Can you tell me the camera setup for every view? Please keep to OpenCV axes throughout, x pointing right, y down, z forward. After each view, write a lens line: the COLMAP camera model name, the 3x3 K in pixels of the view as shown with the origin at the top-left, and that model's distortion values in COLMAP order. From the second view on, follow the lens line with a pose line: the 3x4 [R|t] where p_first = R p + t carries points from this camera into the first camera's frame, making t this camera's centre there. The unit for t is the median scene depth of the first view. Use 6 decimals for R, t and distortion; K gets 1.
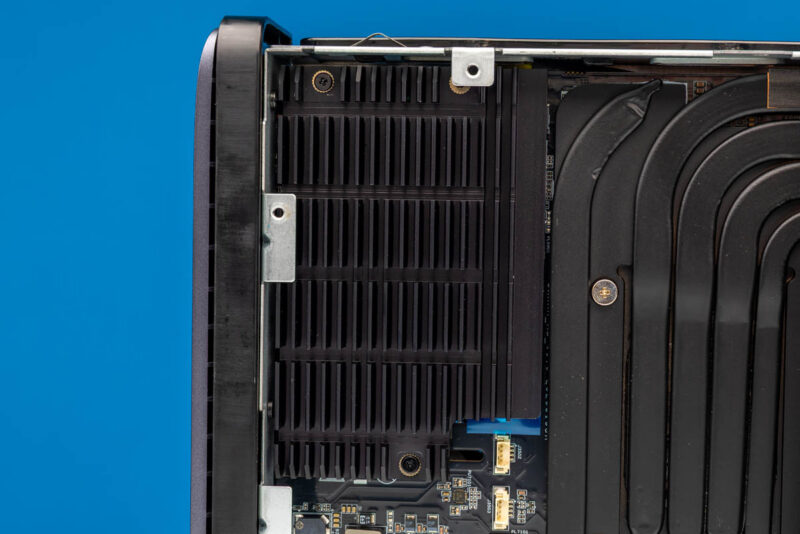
lens RADIAL K [[1951.4, 0, 401.2], [0, 1951.4, 300.6], [0, 0, 1]] dist [-0.001768, 0.444655]
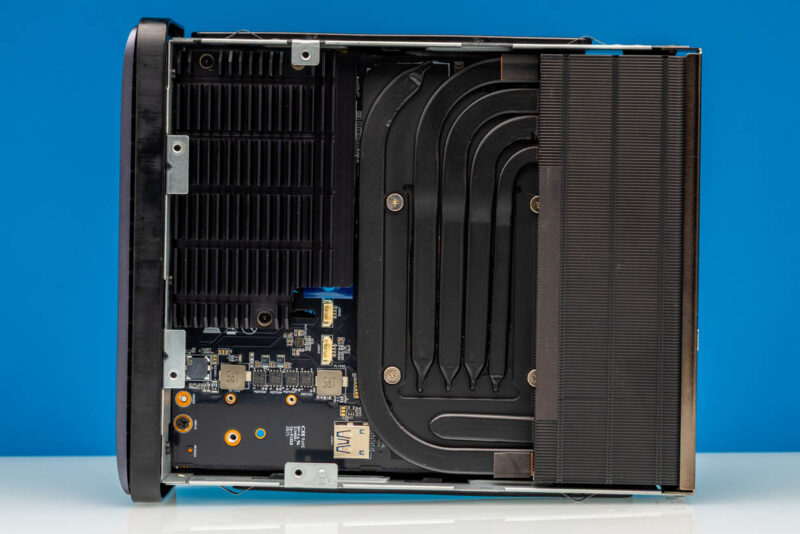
lens RADIAL K [[2547.8, 0, 401.3], [0, 2547.8, 216.2], [0, 0, 1]] dist [0.035024, -0.427886]
pose [[0.999048, 0.000805, 0.043610, 0.023755], [0.001253, 0.998888, -0.047137, 0.098251], [-0.043600, 0.047147, 0.997936, -0.948681]]
